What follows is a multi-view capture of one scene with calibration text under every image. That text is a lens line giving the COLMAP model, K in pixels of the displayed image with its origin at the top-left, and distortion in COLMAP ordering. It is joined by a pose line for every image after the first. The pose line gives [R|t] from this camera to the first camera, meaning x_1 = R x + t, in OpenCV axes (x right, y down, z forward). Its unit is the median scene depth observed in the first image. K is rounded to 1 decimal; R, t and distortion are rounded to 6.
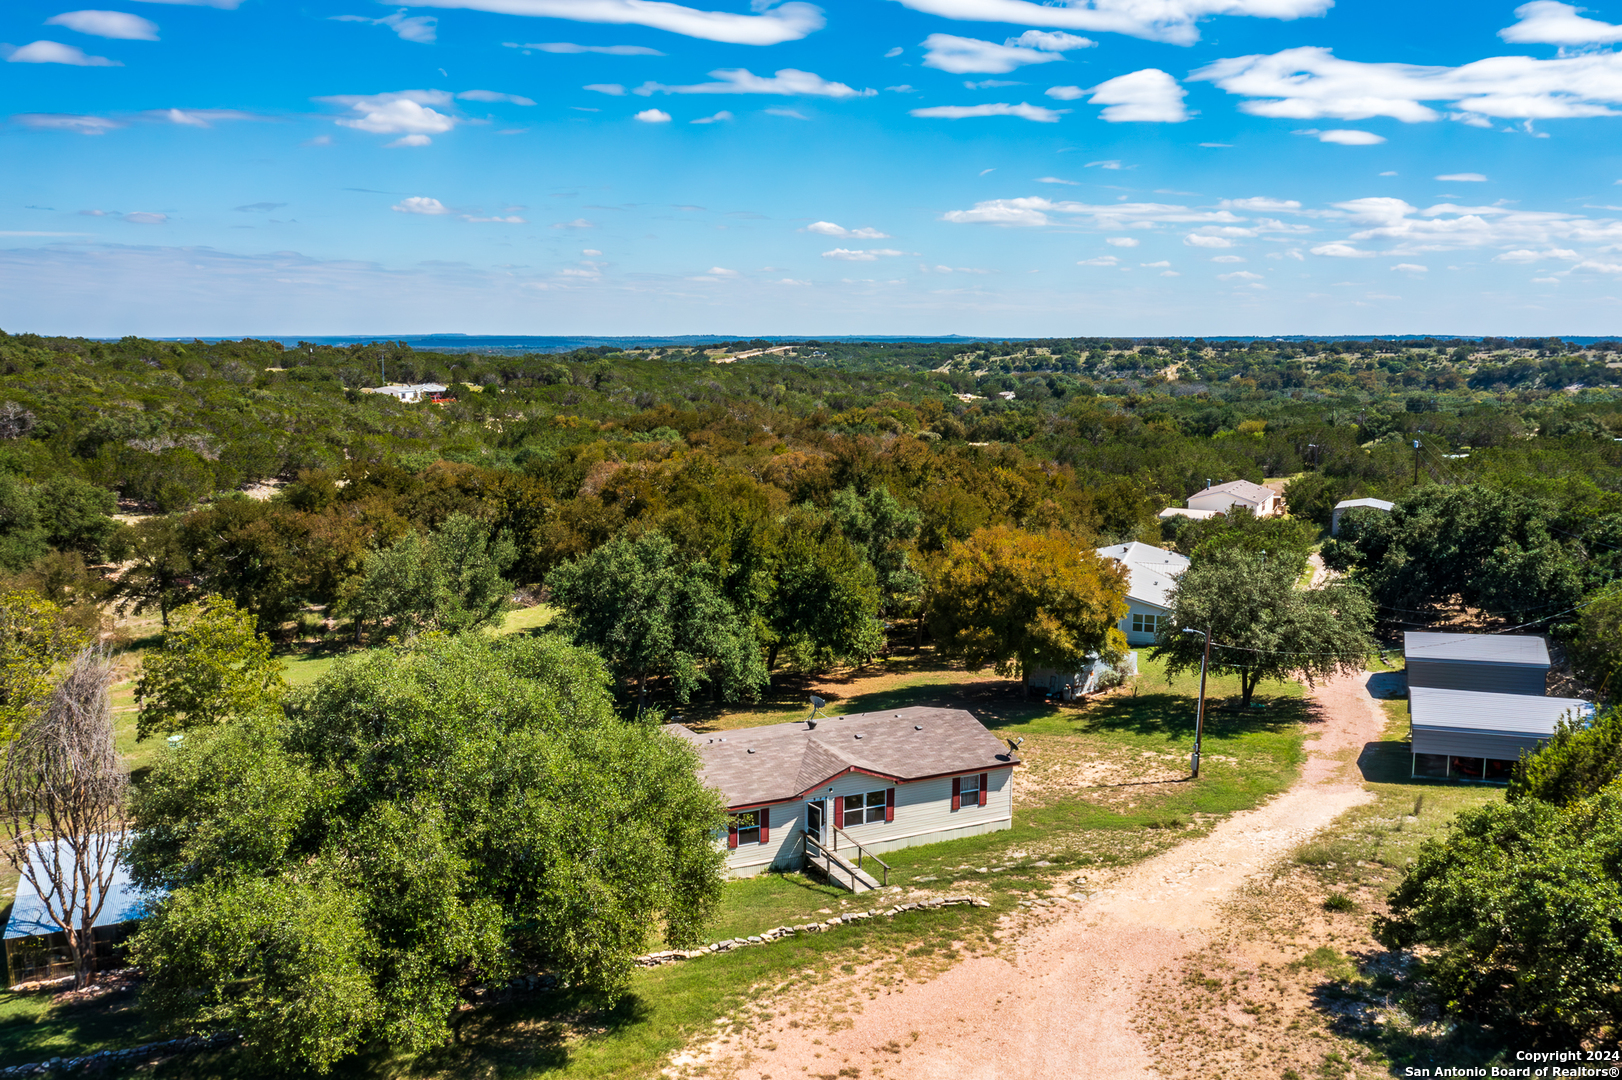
lens RADIAL K [[1258.5, 0, 811.0], [0, 1258.5, 540.0], [0, 0, 1]] dist [-0.016540, 0.004569]
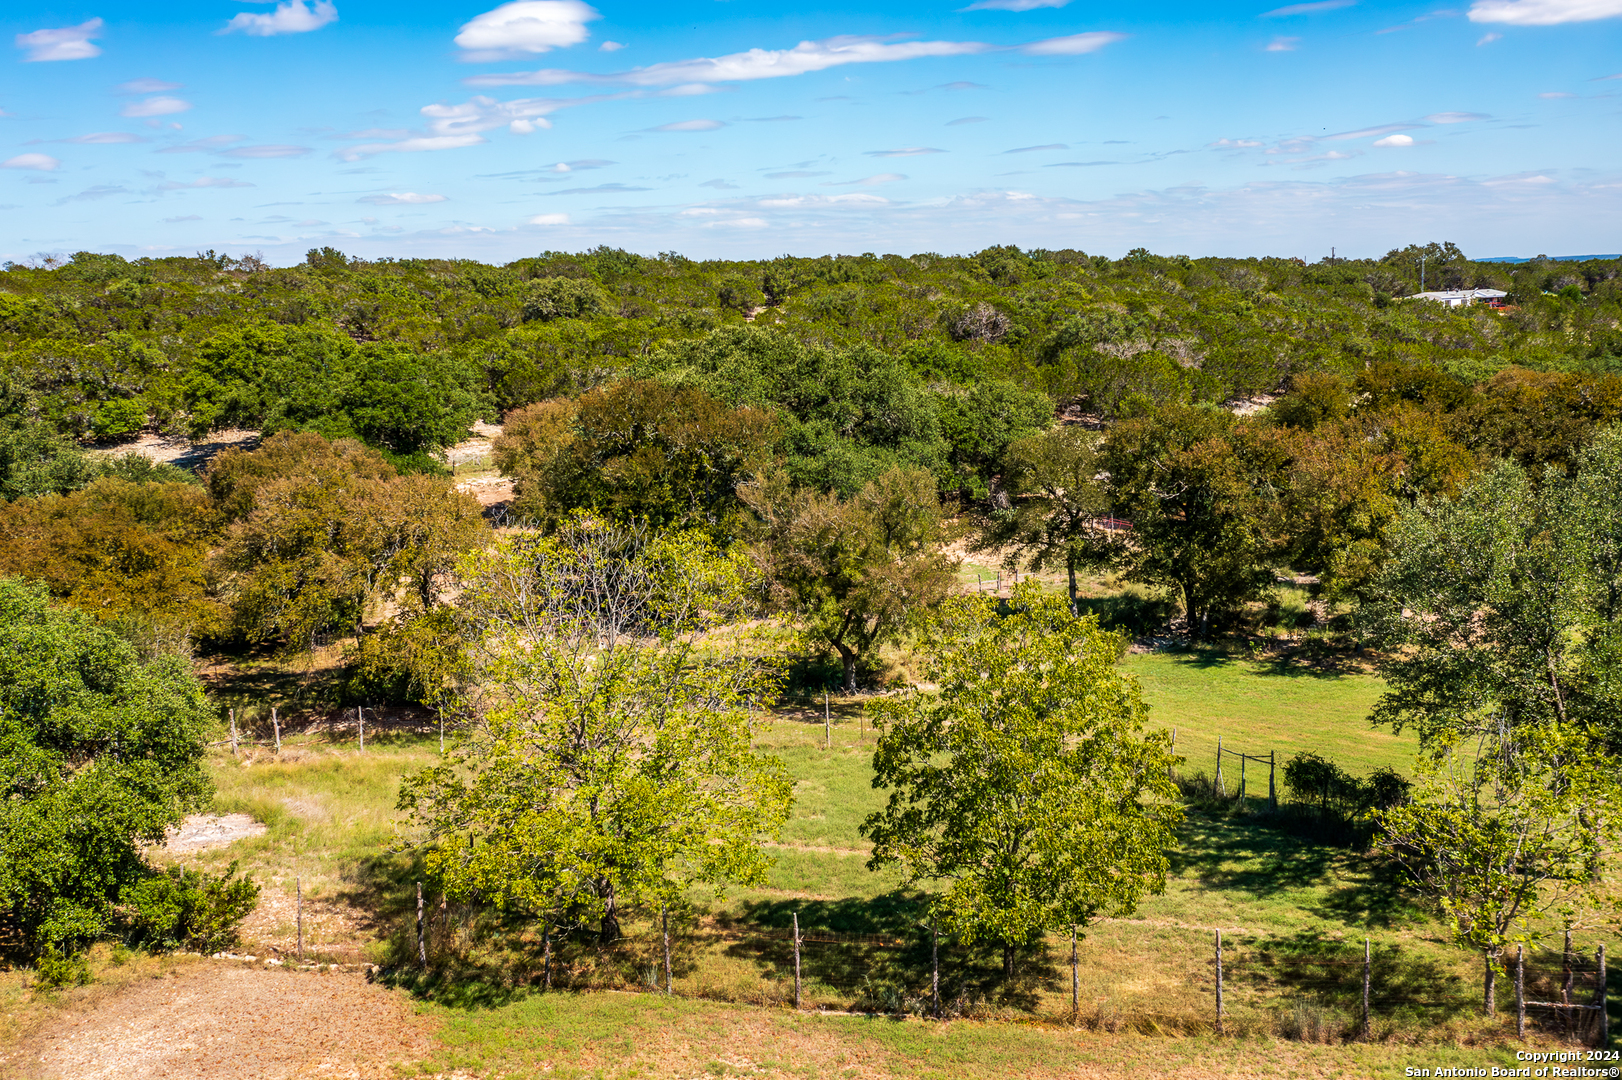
lens RADIAL K [[1258.5, 0, 811.0], [0, 1258.5, 540.0], [0, 0, 1]] dist [-0.016540, 0.004569]
pose [[0.718668, 0.087986, -0.689764, -0.129885], [-0.055296, 0.996052, 0.069443, 0.002010], [0.693151, -0.011765, 0.720696, 0.356842]]
